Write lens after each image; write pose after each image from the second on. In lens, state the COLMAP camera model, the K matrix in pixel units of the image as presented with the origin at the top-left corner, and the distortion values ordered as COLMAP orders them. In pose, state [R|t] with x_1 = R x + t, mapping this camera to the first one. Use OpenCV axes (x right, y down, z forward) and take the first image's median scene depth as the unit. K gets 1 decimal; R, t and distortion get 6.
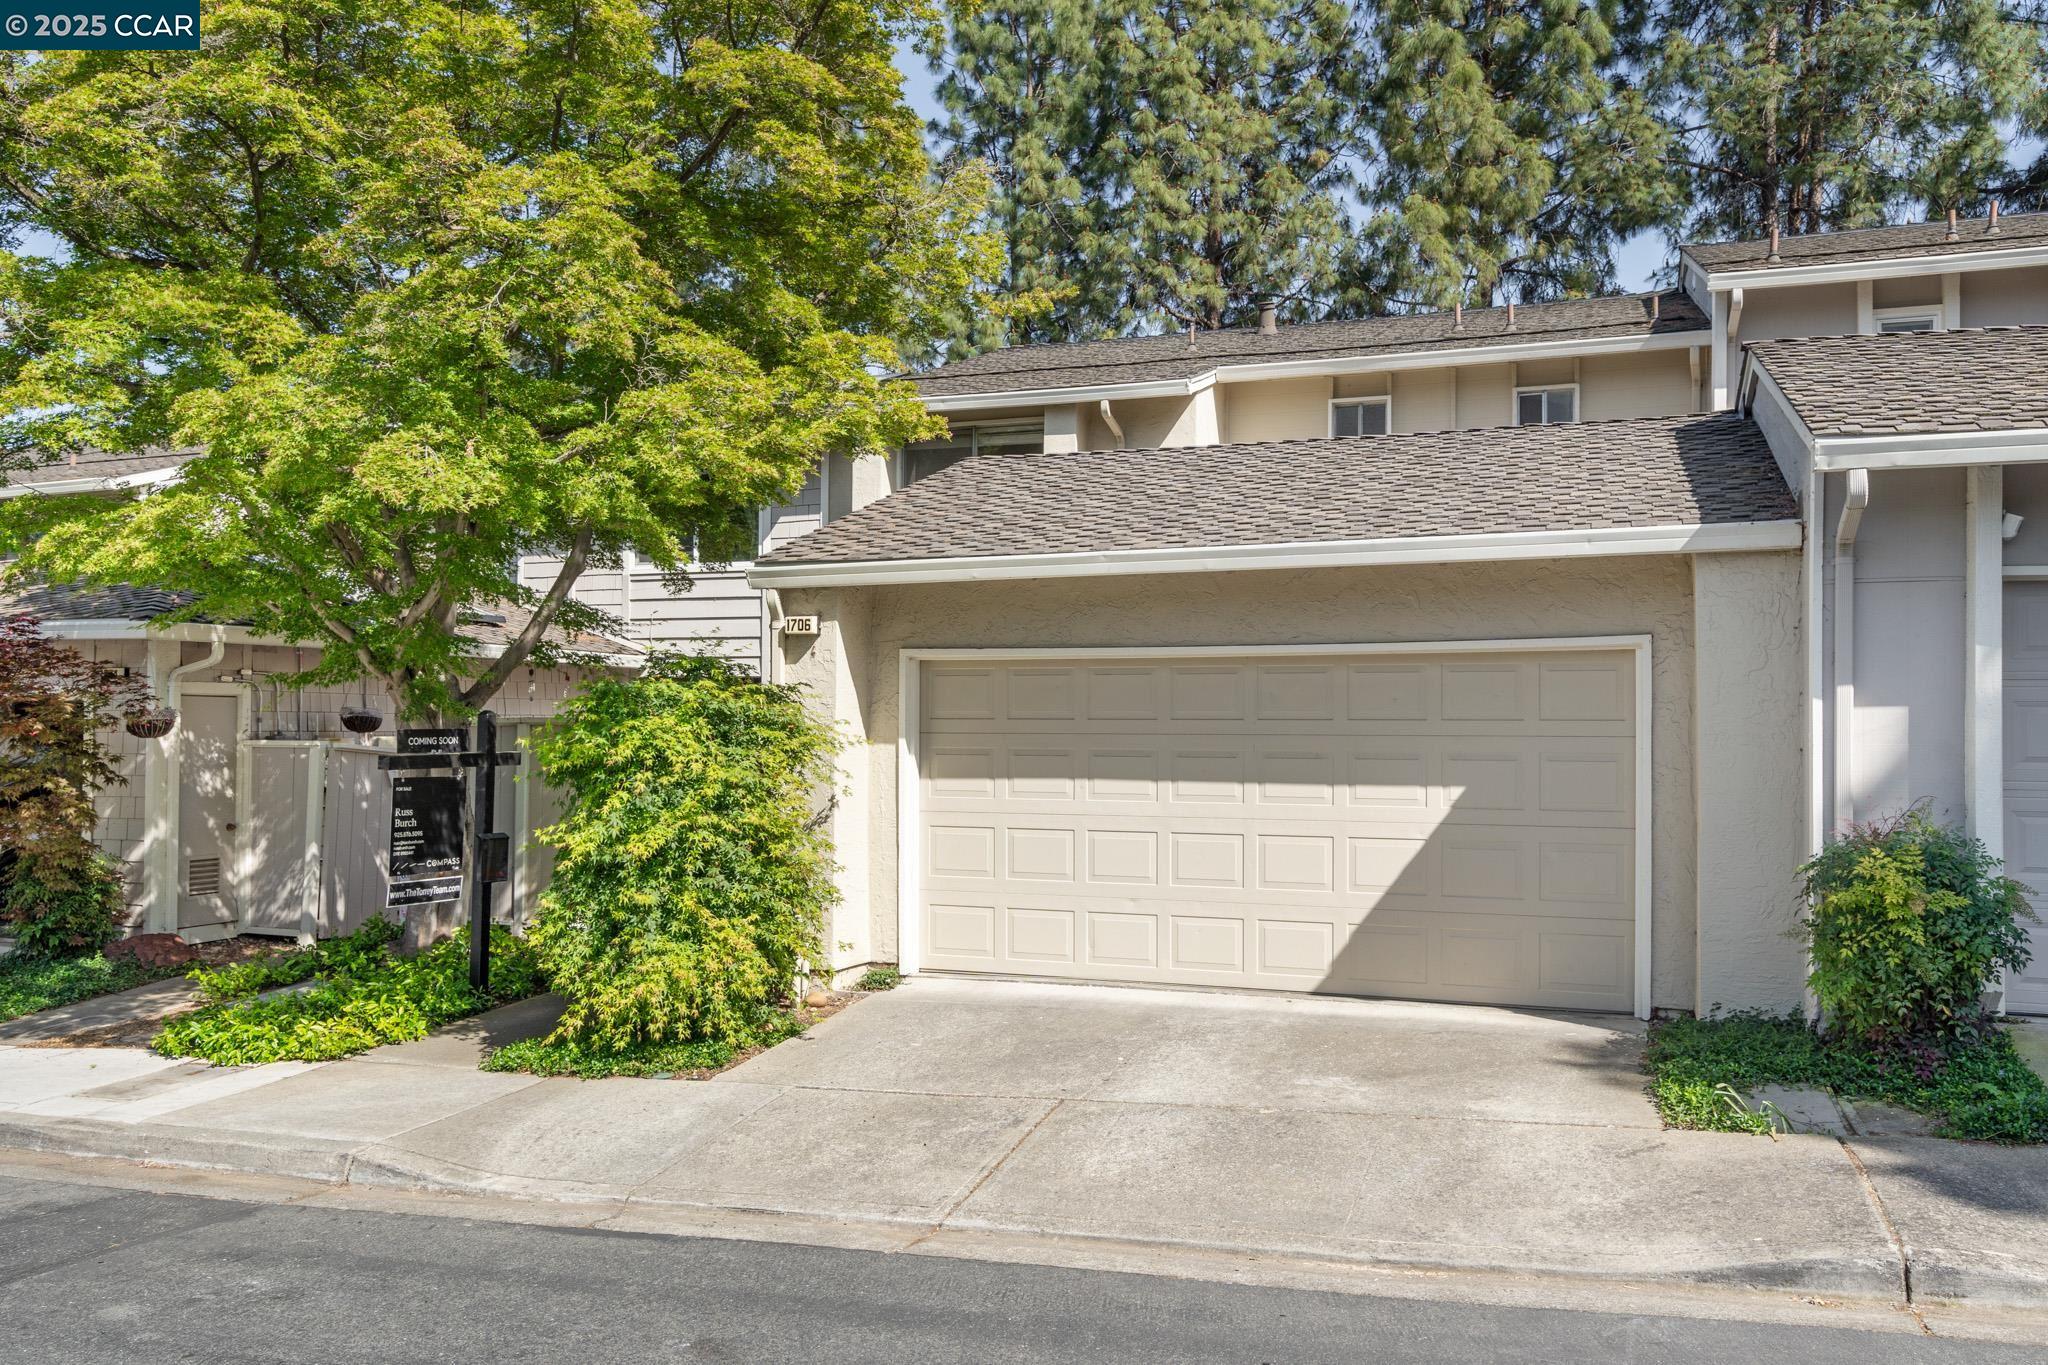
lens RADIAL K [[1576.3, 0, 1020.6], [0, 1576.3, 605.7], [0, 0, 1]] dist [0.020997, -0.008184]
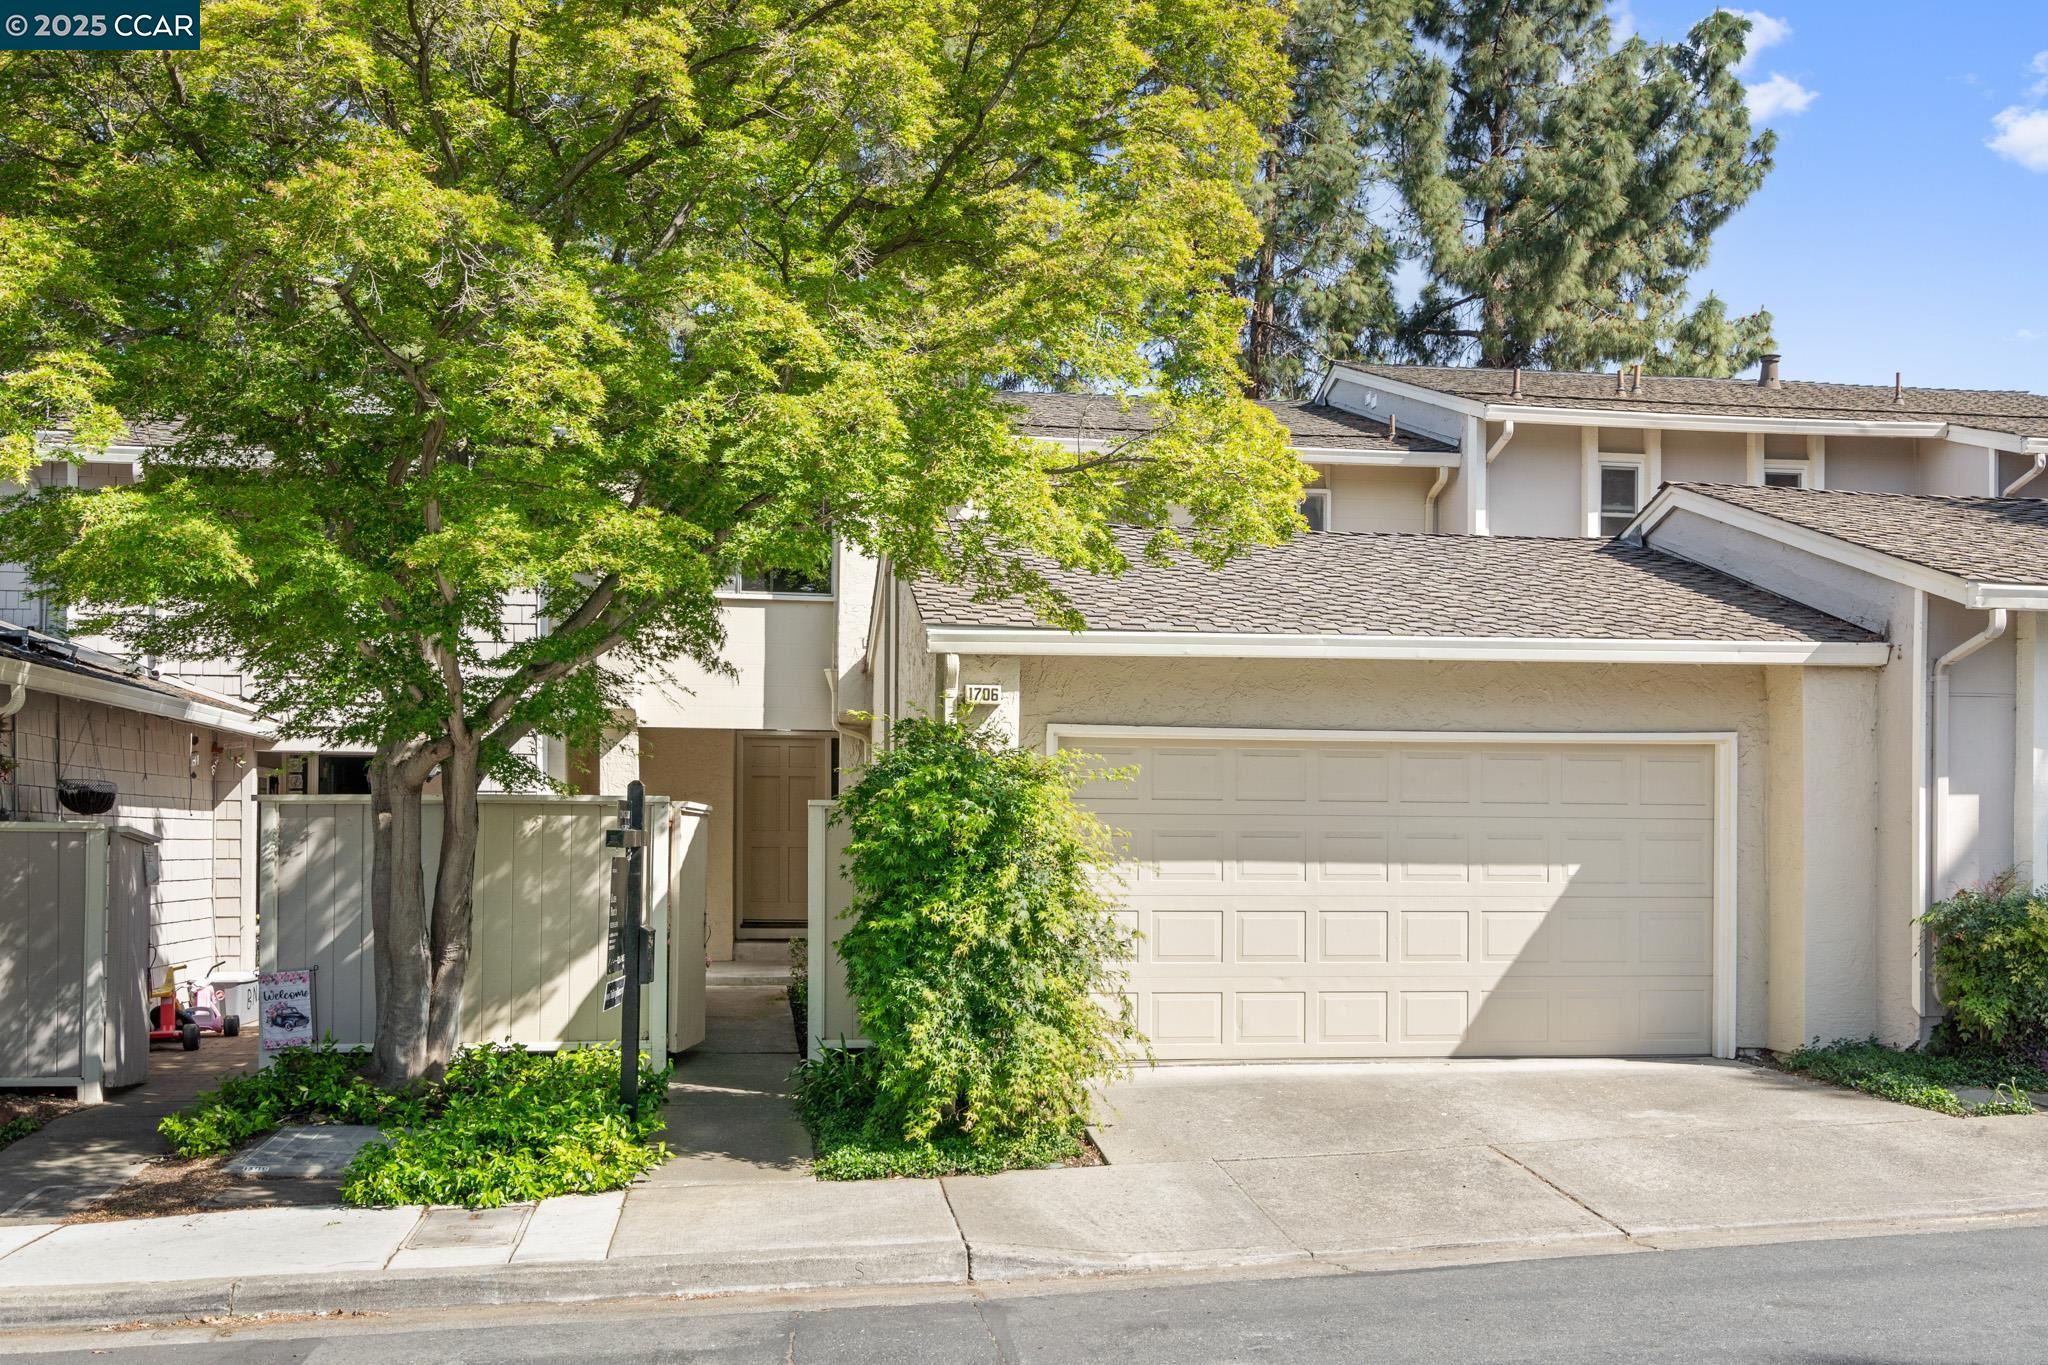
lens RADIAL K [[1896.4, 0, 1024.5], [0, 1896.4, 715.9], [0, 0, 1]] dist [0.032856, 0.000000]
pose [[0.871839, 0.035481, 0.488505, -0.759895], [-0.040652, 0.999173, -0.000018, 0.027638], [-0.488102, -0.019843, 0.872561, 0.021840]]
